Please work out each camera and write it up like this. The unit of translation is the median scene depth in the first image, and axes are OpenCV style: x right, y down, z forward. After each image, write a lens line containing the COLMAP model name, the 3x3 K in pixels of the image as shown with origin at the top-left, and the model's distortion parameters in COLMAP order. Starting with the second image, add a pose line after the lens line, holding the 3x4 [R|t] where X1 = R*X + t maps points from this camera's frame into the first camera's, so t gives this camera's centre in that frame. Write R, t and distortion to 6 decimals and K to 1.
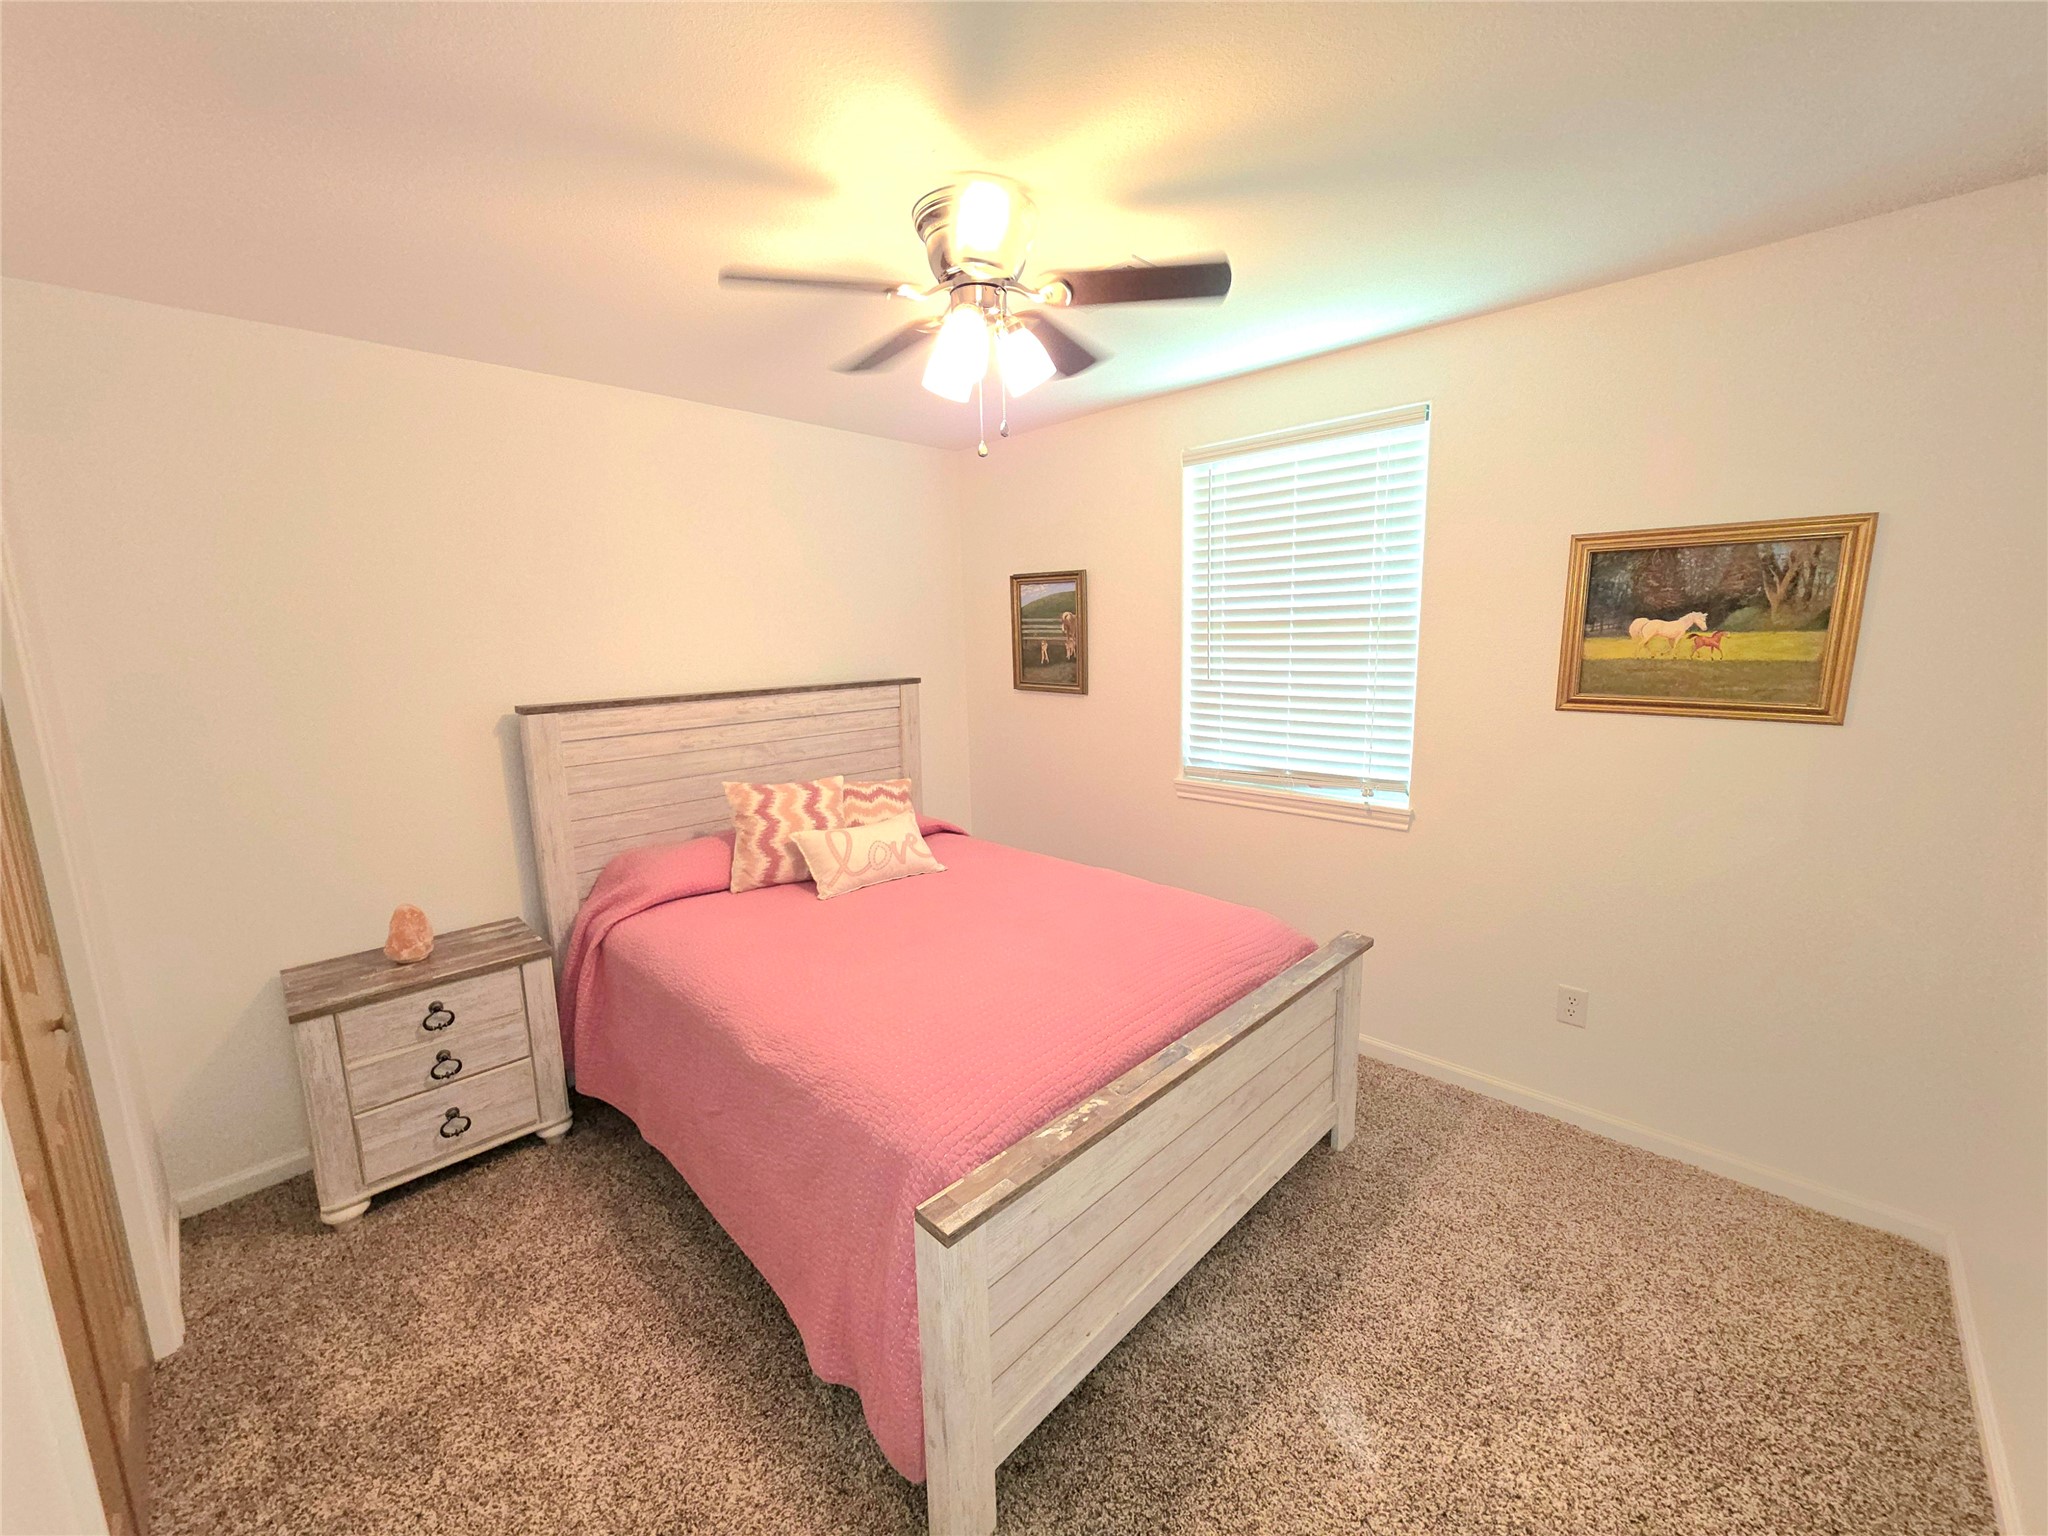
lens RADIAL K [[815.7, 0, 1023.6], [0, 815.7, 779.9], [0, 0, 1]] dist [0.001722, 0.000204]
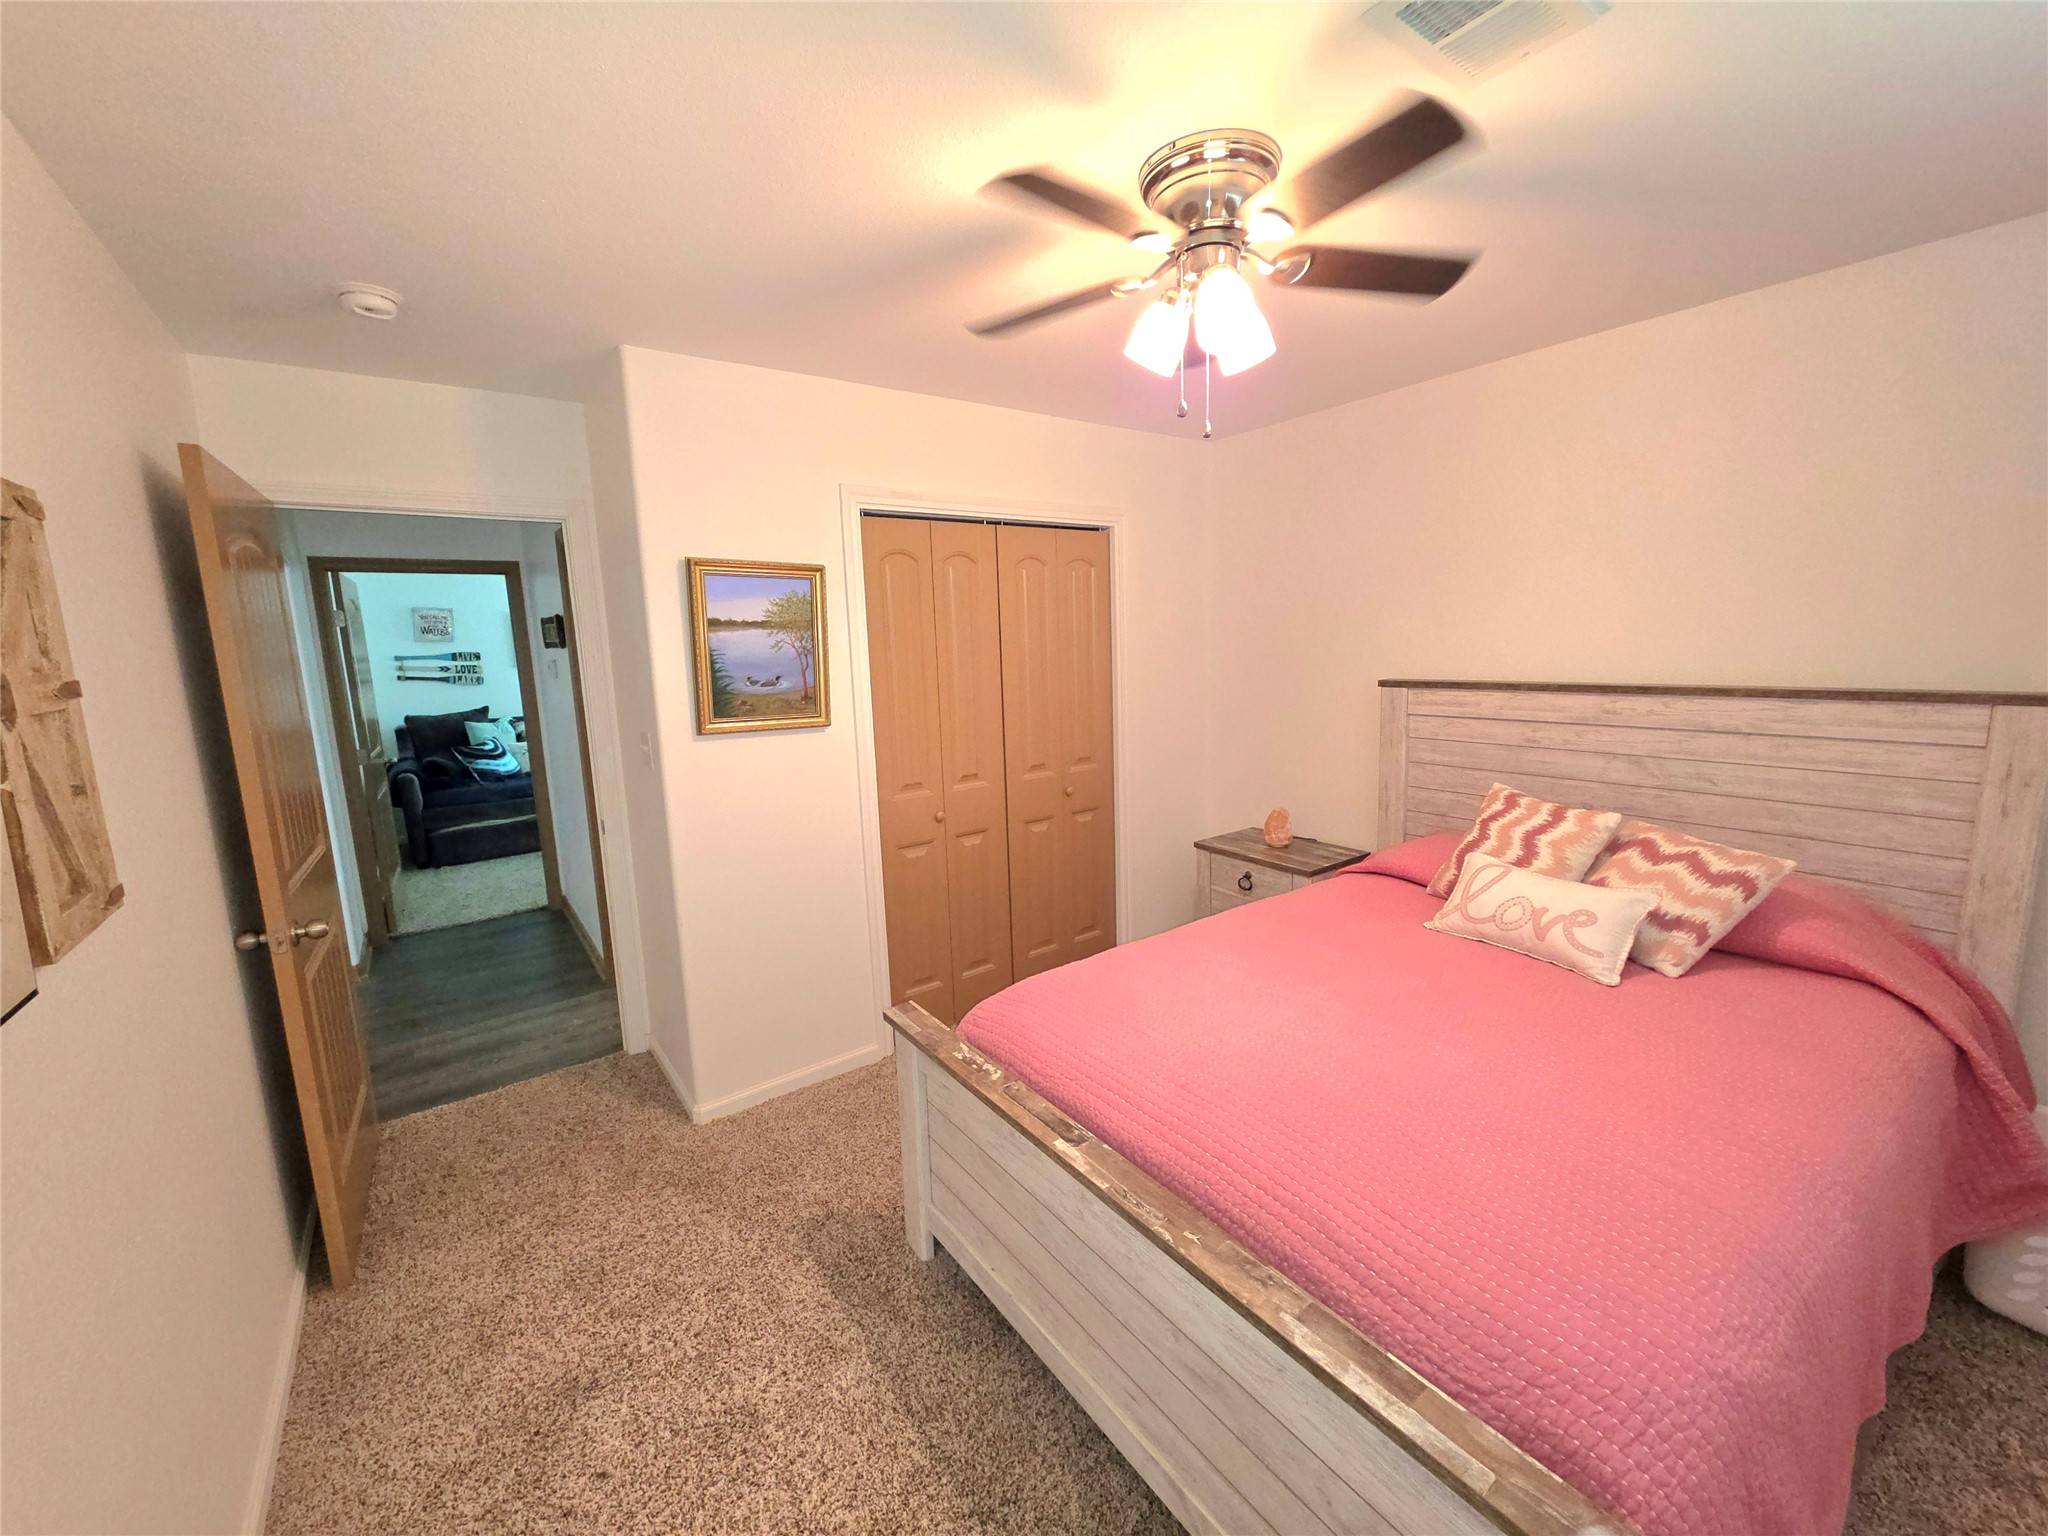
lens RADIAL K [[815.7, 0, 1023.2], [0, 815.7, 766.8], [0, 0, 1]] dist [0.001722, 0.000204]
pose [[-0.176602, 0.183909, -0.966948, 0.595904], [-0.139727, 0.967756, 0.209582, -0.131649], [0.974314, 0.172122, -0.145211, 0.630567]]
